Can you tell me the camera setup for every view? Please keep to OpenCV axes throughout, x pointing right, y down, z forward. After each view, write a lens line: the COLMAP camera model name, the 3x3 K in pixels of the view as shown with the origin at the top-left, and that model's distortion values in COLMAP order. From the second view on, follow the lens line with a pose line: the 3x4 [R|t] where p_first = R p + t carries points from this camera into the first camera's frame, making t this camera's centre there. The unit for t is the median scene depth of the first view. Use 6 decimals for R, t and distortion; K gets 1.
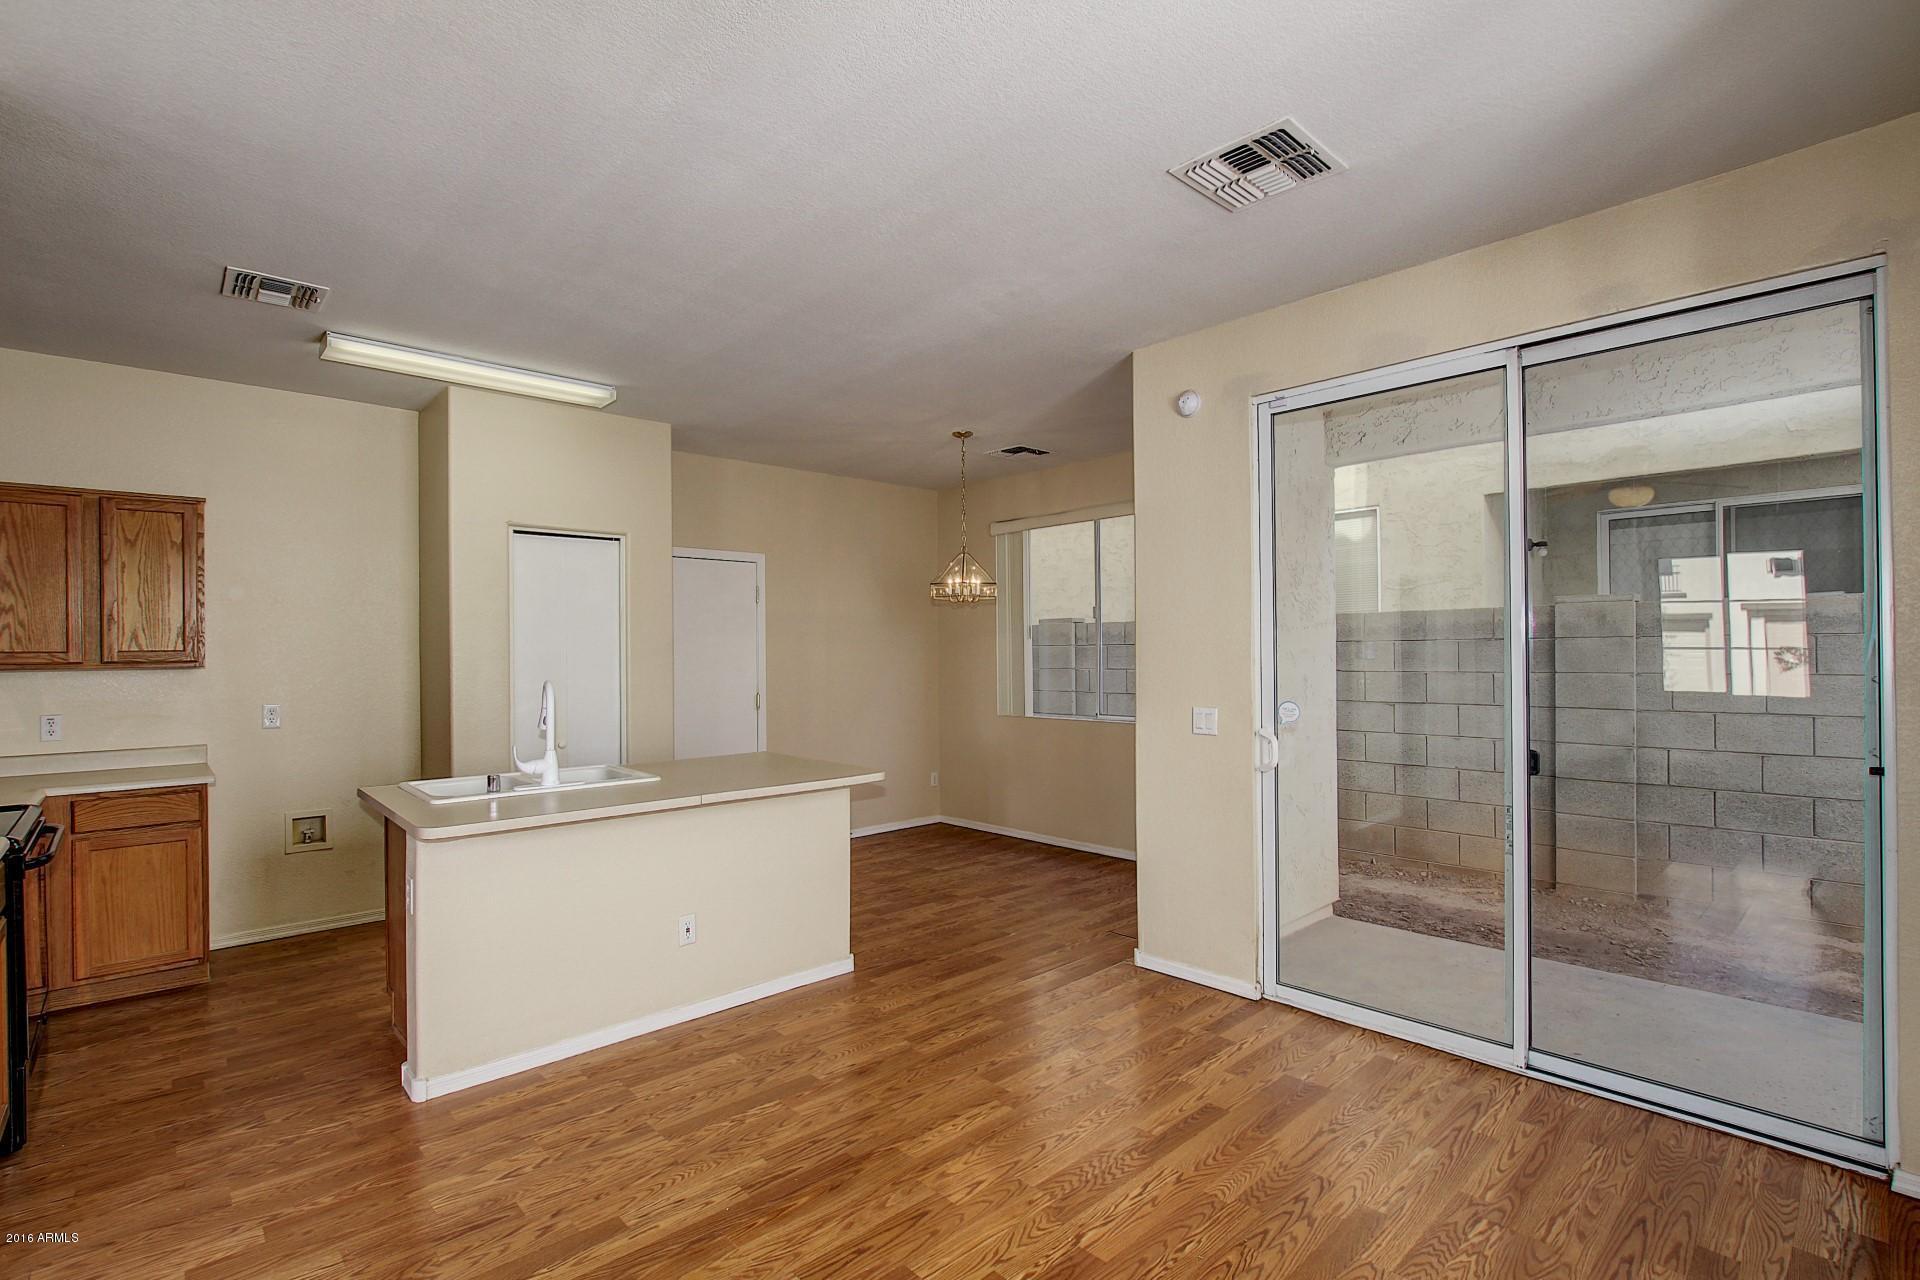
lens RADIAL K [[910.9, 0, 957.2], [0, 910.9, 648.9], [0, 0, 1]] dist [-0.018103, 0.001151]
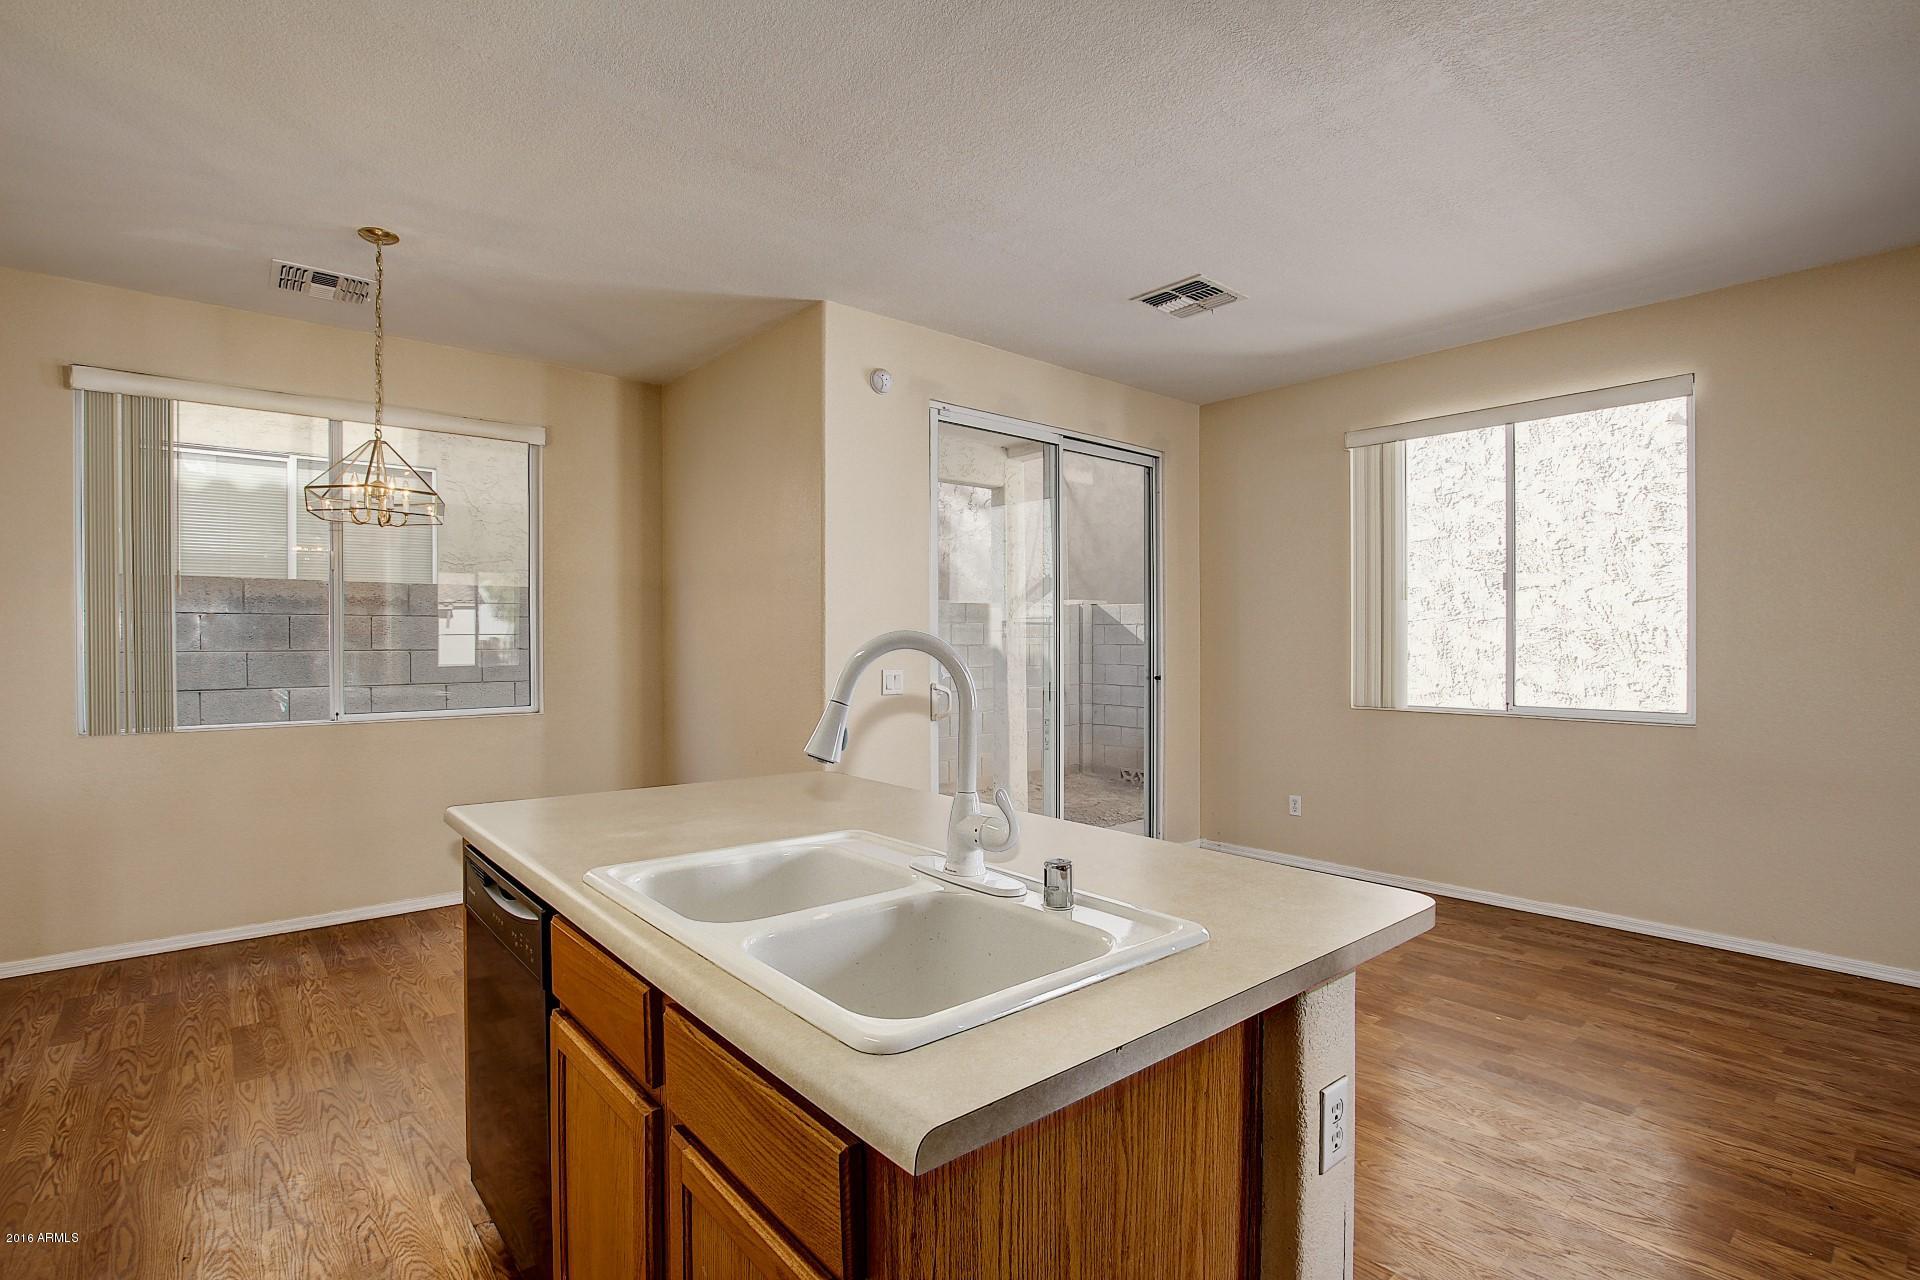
lens RADIAL K [[910.9, 0, 957.2], [0, 910.9, 648.9], [0, 0, 1]] dist [-0.018103, 0.001151]
pose [[0.037092, 0.002499, 0.999309, -0.554979], [-0.002391, 0.999994, -0.002411, 0.029539], [-0.999309, -0.002300, 0.037098, 0.611694]]
